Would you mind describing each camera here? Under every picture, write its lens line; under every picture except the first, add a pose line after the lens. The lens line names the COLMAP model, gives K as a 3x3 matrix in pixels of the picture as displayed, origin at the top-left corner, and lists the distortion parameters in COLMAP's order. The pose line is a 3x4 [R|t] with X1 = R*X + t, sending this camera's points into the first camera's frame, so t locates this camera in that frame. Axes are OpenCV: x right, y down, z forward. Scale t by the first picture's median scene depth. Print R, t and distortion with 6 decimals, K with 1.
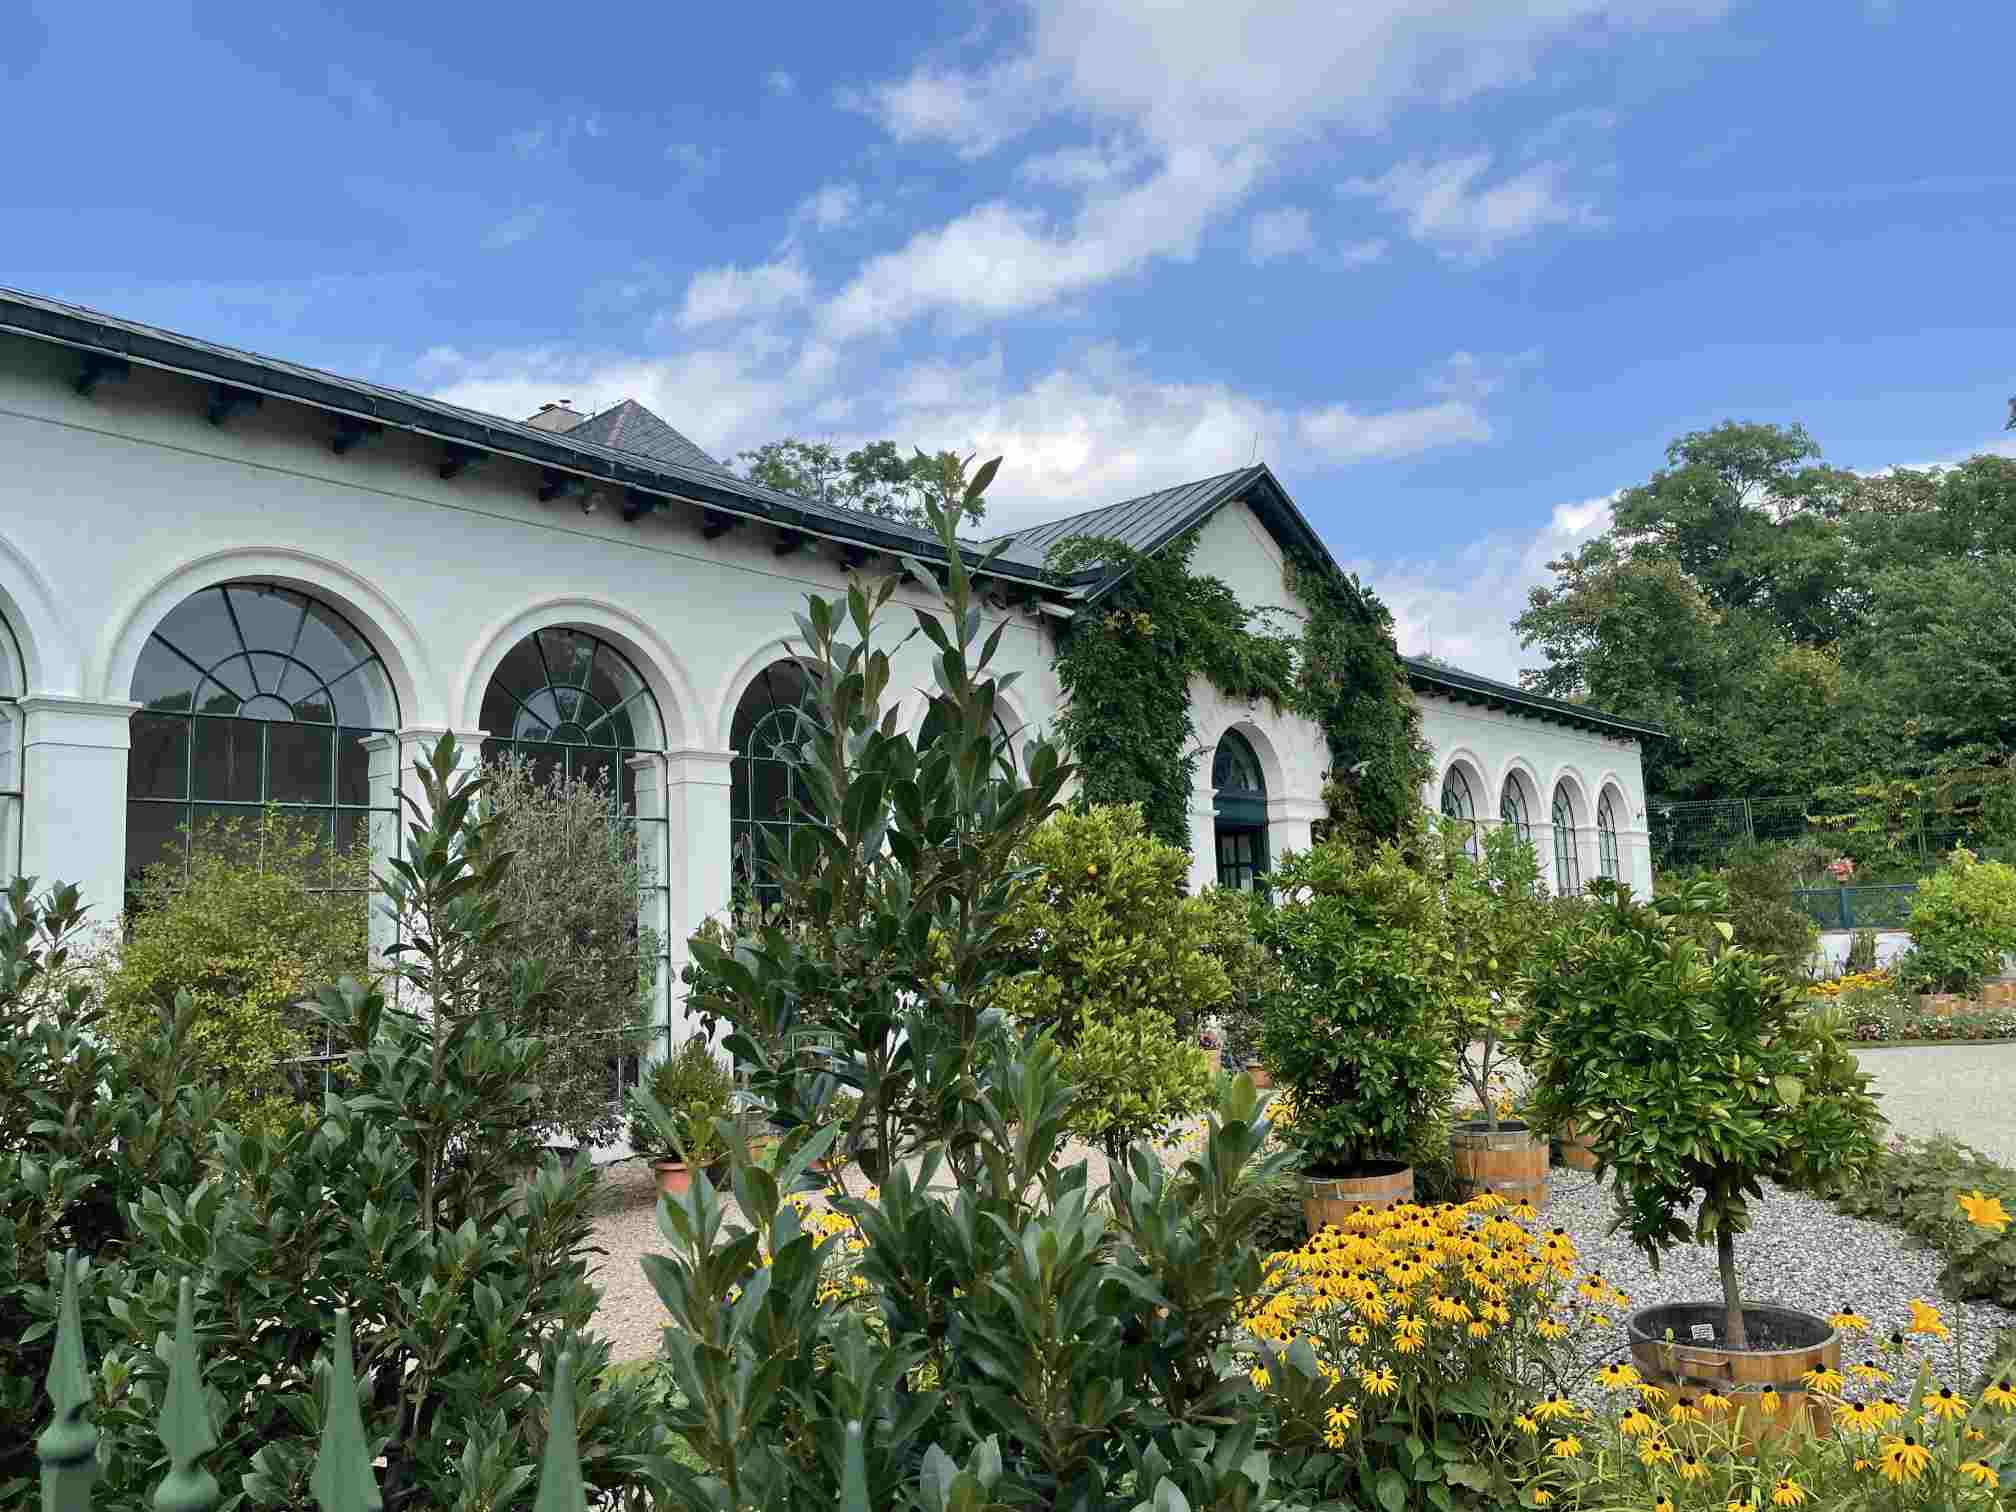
lens RADIAL K [[1471.8, 0, 1008.0], [0, 1471.8, 756.0], [0, 0, 1]] dist [0.070405, -0.083268]
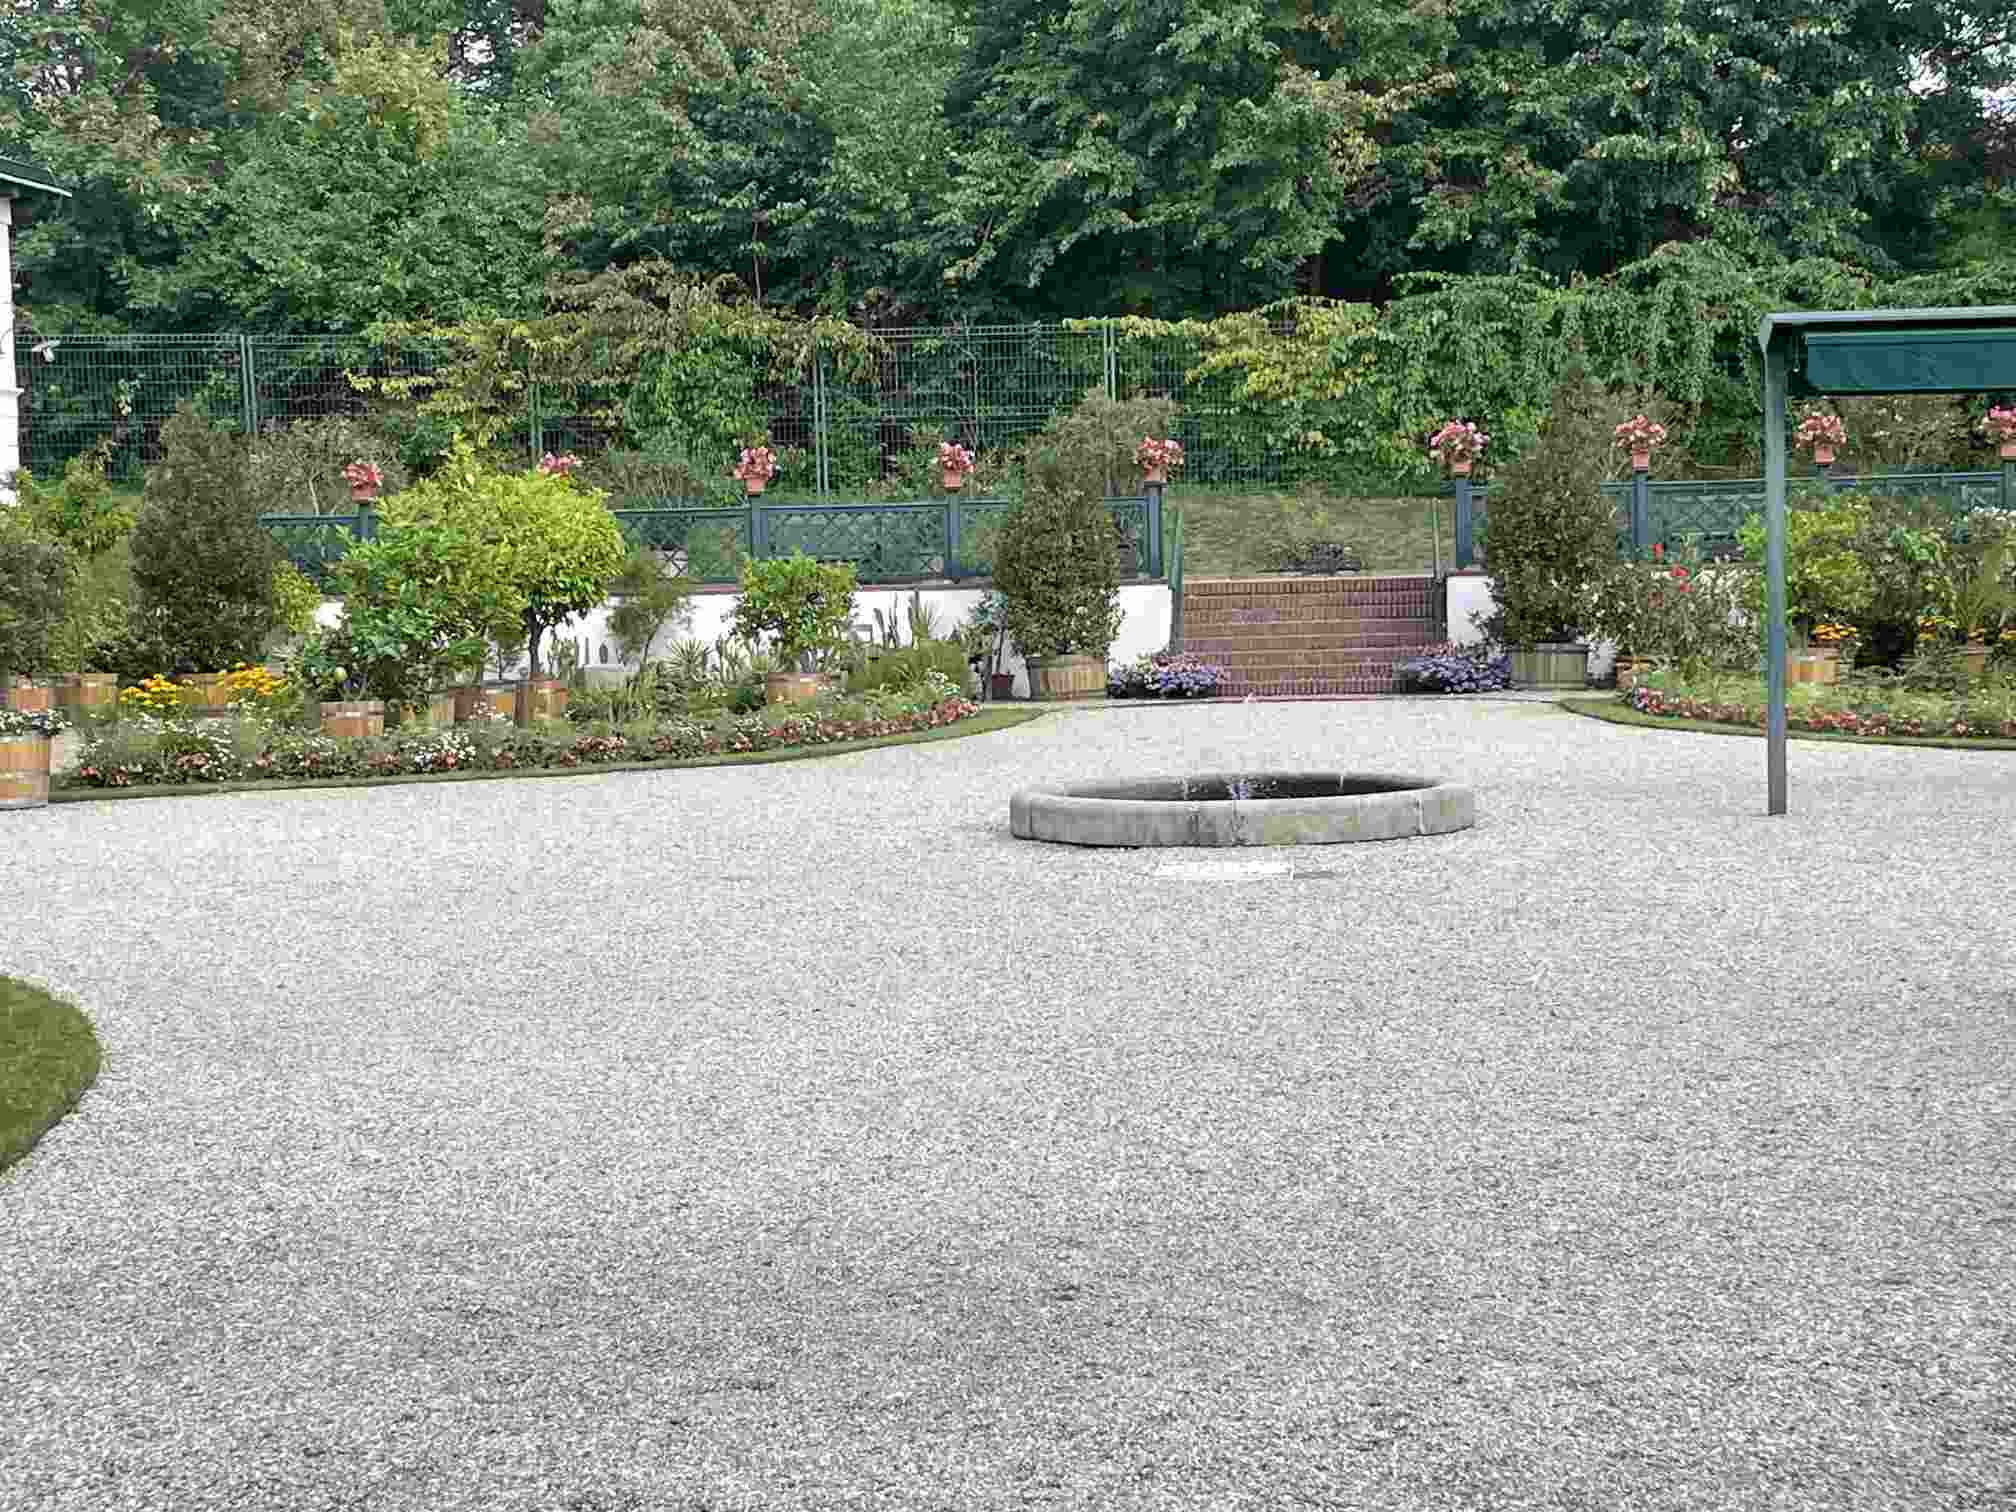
lens RADIAL K [[3276.5, 0, 1008.0], [0, 3276.5, 756.0], [0, 0, 1]] dist [0.058483, 0.127131]
pose [[0.827376, -0.008669, 0.561582, 0.078370], [-0.082277, 0.987223, 0.136458, -0.003994], [-0.555589, -0.159108, 0.816091, -0.076980]]
